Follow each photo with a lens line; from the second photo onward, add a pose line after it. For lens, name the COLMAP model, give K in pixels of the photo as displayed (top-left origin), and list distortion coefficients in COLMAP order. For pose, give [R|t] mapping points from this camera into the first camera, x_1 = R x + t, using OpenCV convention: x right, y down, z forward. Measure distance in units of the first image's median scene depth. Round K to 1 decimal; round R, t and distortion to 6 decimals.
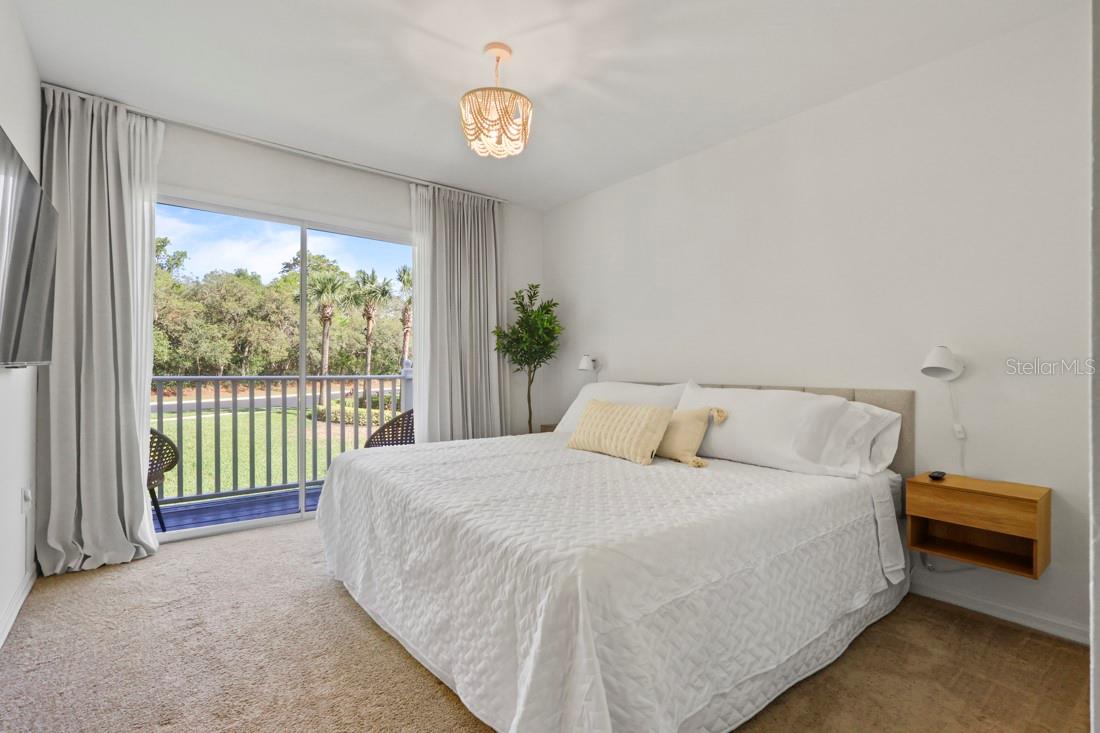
lens RADIAL K [[507.9, 0, 553.2], [0, 507.9, 371.5], [0, 0, 1]] dist [0.000380, -0.001373]
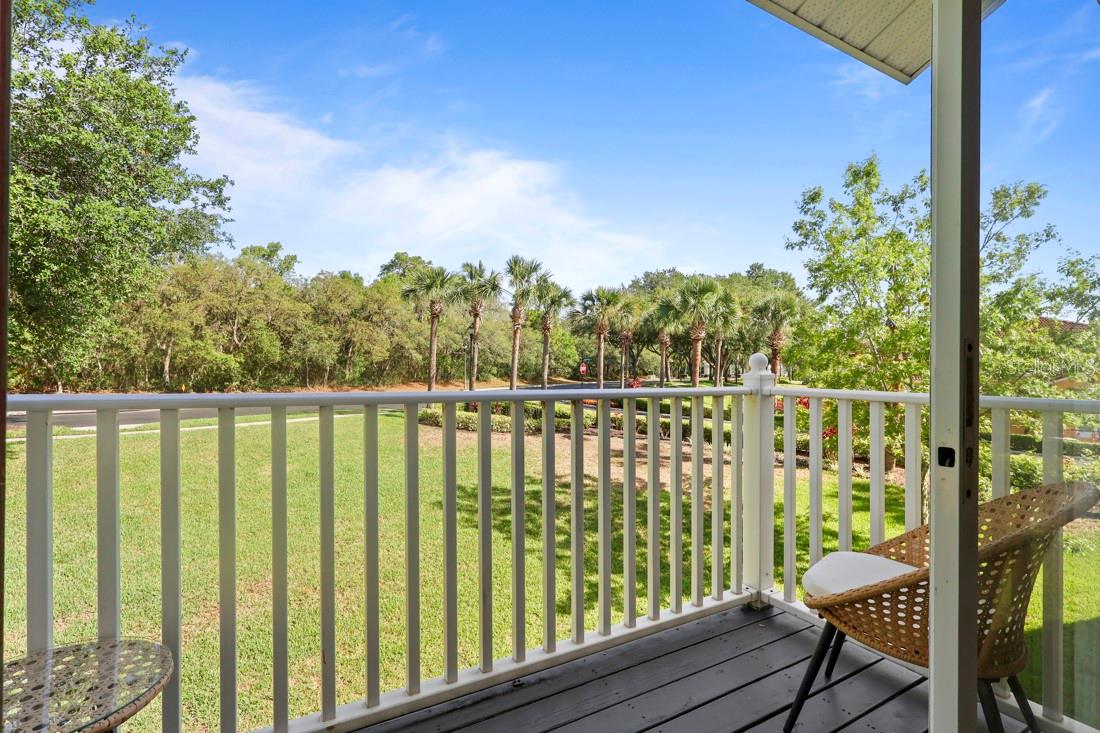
lens RADIAL K [[507.9, 0, 547.2], [0, 507.9, 364.3], [0, 0, 1]] dist [0.000380, -0.001373]
pose [[0.987285, -0.001081, -0.158957, -0.065112], [-0.001273, 0.999891, -0.014704, -0.000842], [0.158955, 0.014719, 0.987176, 0.077506]]
